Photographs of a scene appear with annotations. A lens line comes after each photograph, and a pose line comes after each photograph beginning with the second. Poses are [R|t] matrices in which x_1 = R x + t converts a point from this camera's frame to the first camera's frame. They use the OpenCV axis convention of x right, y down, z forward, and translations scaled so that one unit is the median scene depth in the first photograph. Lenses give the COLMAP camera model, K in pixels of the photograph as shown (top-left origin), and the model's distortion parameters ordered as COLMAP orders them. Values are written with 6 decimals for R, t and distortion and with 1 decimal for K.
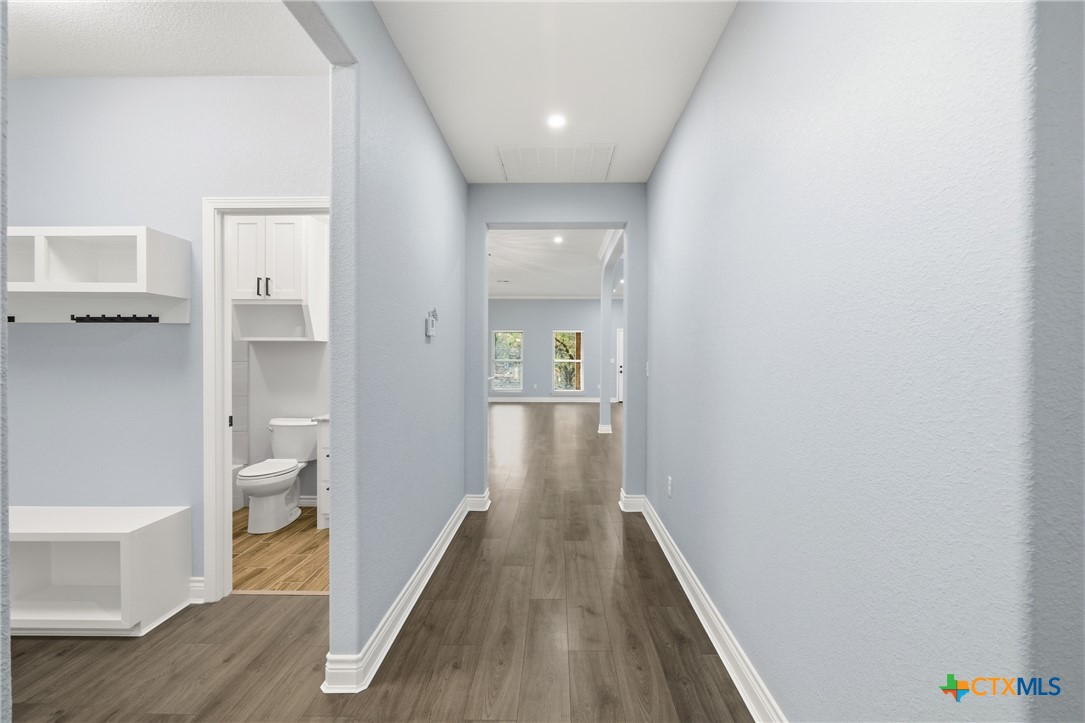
lens RADIAL K [[500.8, 0, 558.4], [0, 500.8, 355.7], [0, 0, 1]] dist [-0.004173, 0.002167]
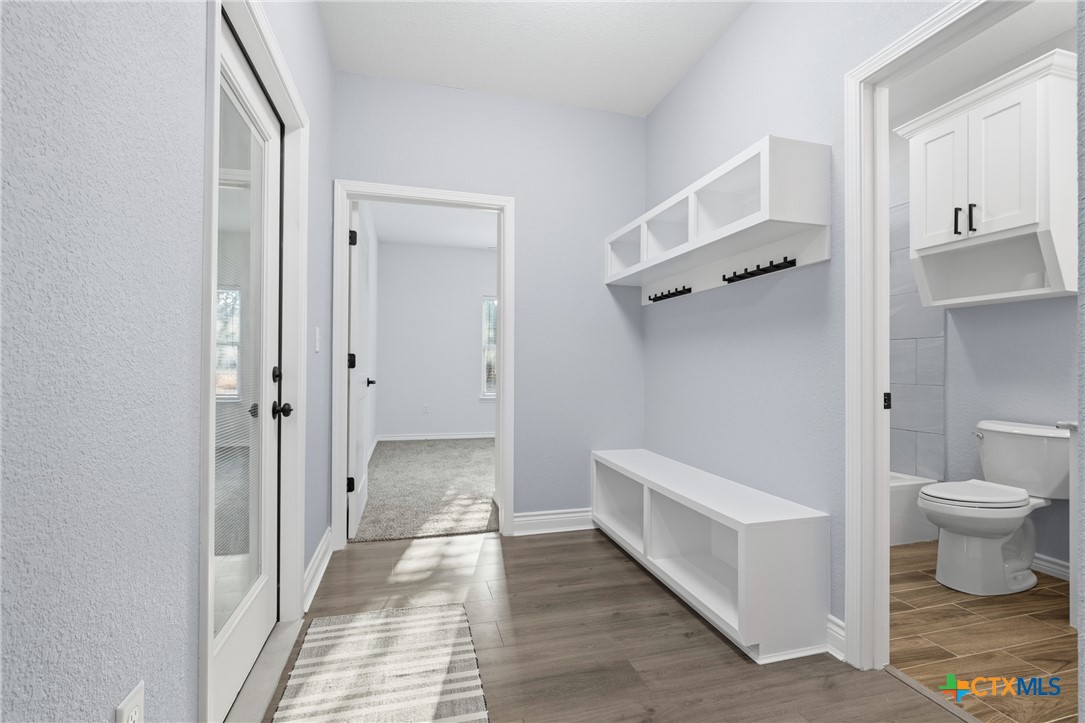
lens RADIAL K [[500.8, 0, 534.0], [0, 500.8, 361.7], [0, 0, 1]] dist [-0.004173, 0.002167]
pose [[0.279767, -0.007027, -0.960042, -0.110955], [-0.005660, 0.999944, -0.008968, 0.061501], [0.960051, 0.007943, 0.279712, 0.261932]]
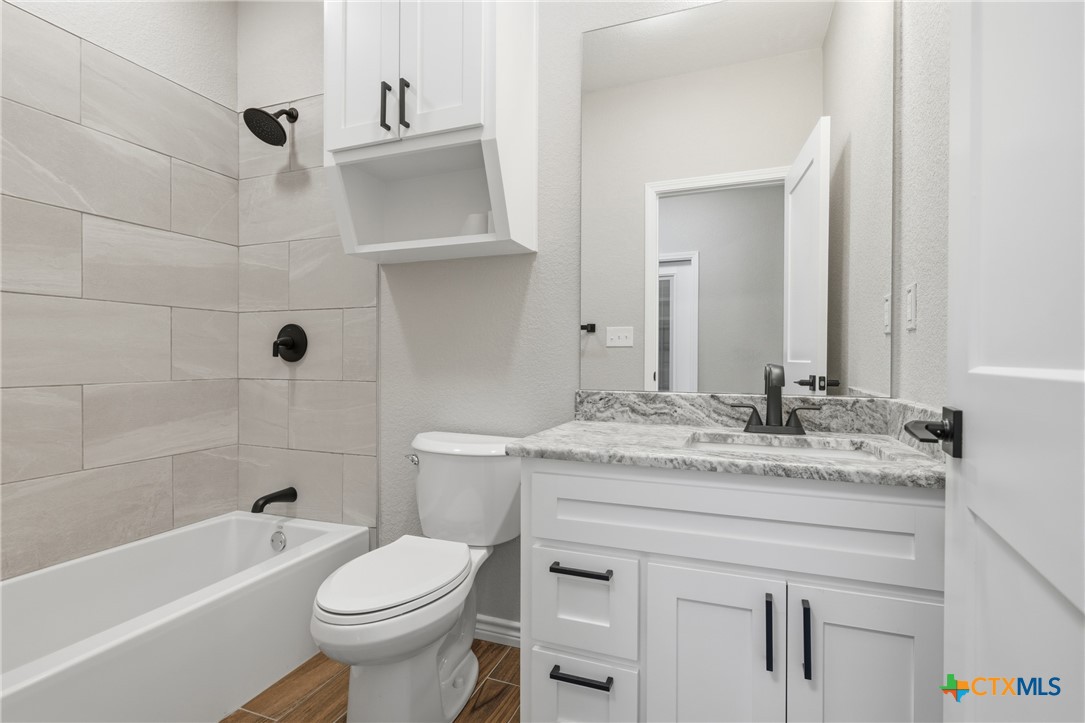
lens RADIAL K [[515.7, 0, 544.6], [0, 515.7, 361.9], [0, 0, 1]] dist [-0.003665, -0.001014]
pose [[0.938604, 0.006398, -0.344937, -0.335472], [-0.002643, 0.999932, 0.011354, 0.061815], [0.344987, -0.009745, 0.938557, 0.654981]]
